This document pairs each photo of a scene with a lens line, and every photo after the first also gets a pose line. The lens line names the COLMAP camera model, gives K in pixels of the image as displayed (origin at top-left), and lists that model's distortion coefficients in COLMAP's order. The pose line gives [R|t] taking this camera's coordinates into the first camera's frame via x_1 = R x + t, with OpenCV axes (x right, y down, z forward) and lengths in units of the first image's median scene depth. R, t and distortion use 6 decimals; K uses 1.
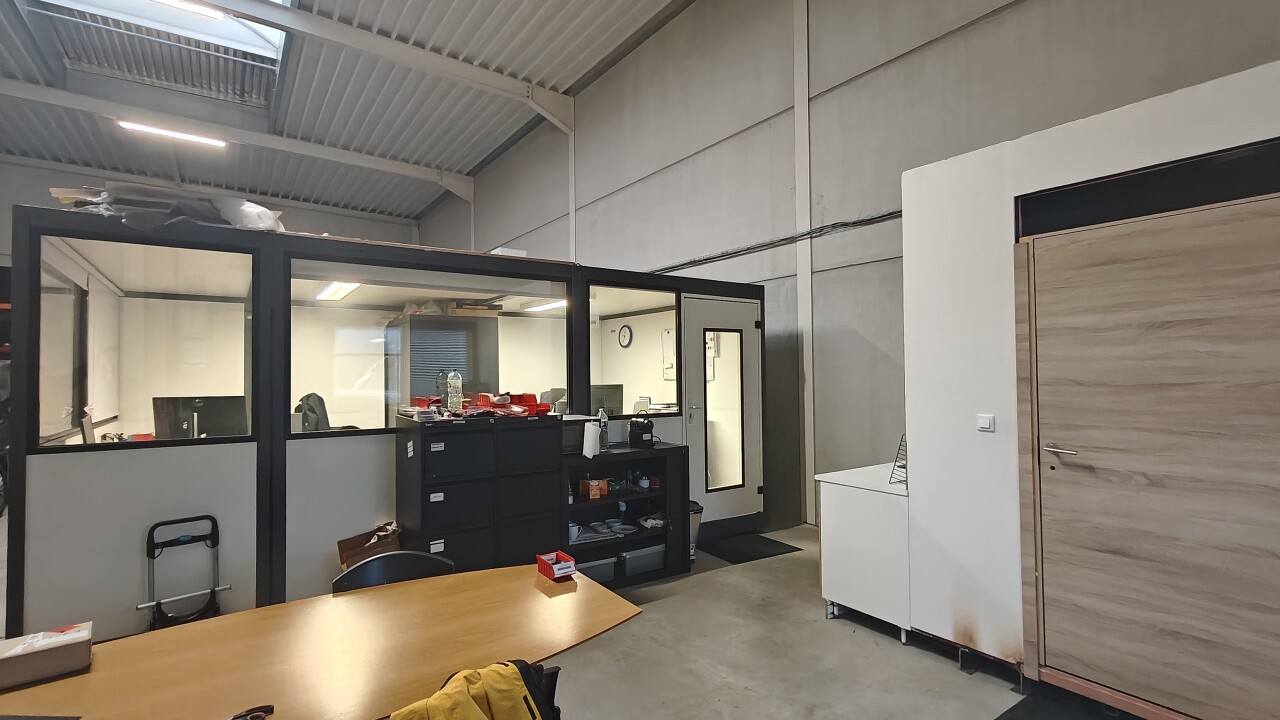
lens RADIAL K [[592.9, 0, 636.4], [0, 592.9, 357.6], [0, 0, 1]] dist [0.002631, -0.001293]
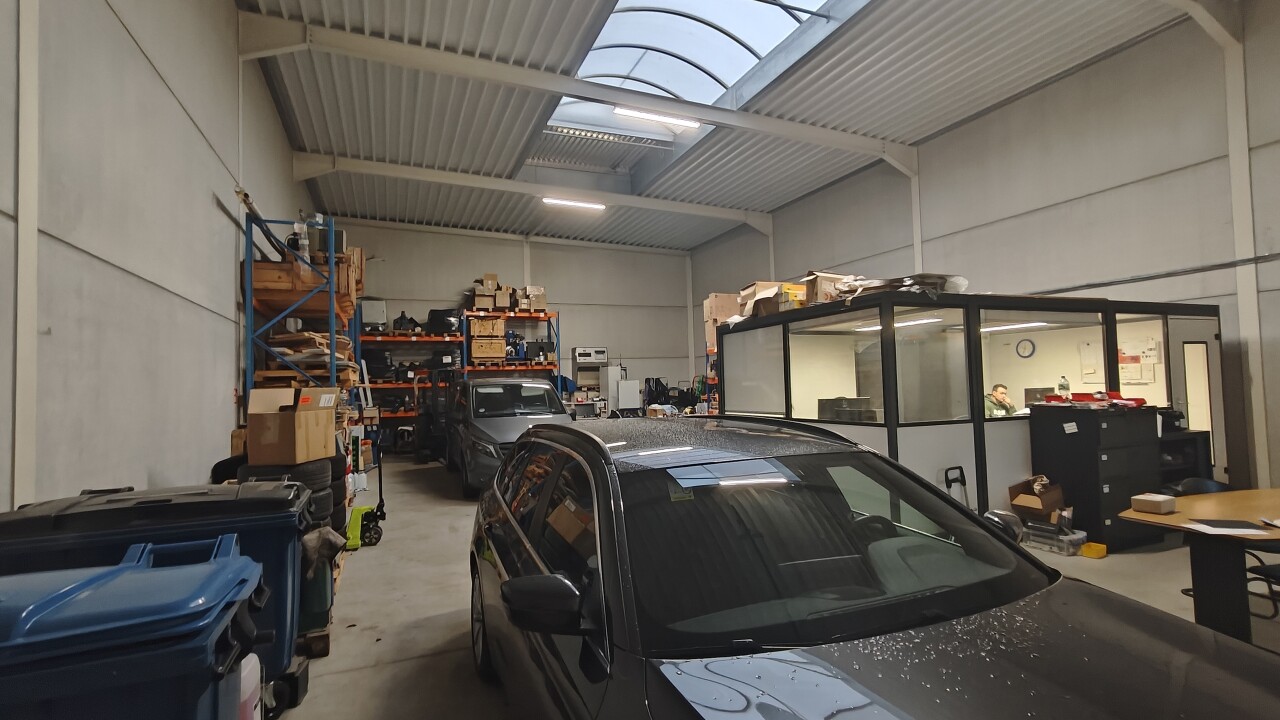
lens RADIAL K [[592.9, 0, 642.6], [0, 592.9, 365.0], [0, 0, 1]] dist [0.002631, -0.001293]
pose [[0.975166, -0.024857, -0.220075, -0.653416], [0.024301, 0.999691, -0.005232, -0.017929], [0.220137, -0.000246, 0.975469, -0.447674]]
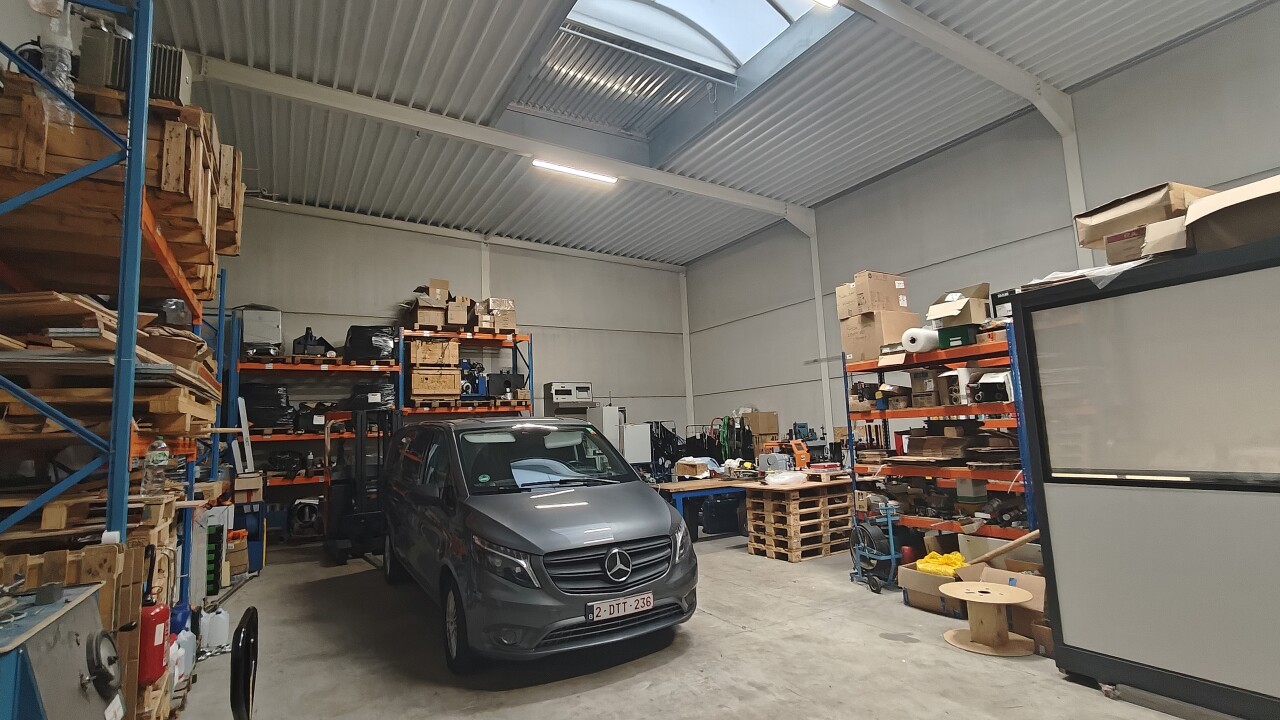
lens RADIAL K [[592.9, 0, 638.4], [0, 592.9, 362.5], [0, 0, 1]] dist [0.002631, -0.001293]
pose [[0.995483, -0.044190, -0.084023, -1.144870], [0.036612, 0.995296, -0.089691, 0.008795], [0.087591, 0.086210, 0.992419, 0.227248]]
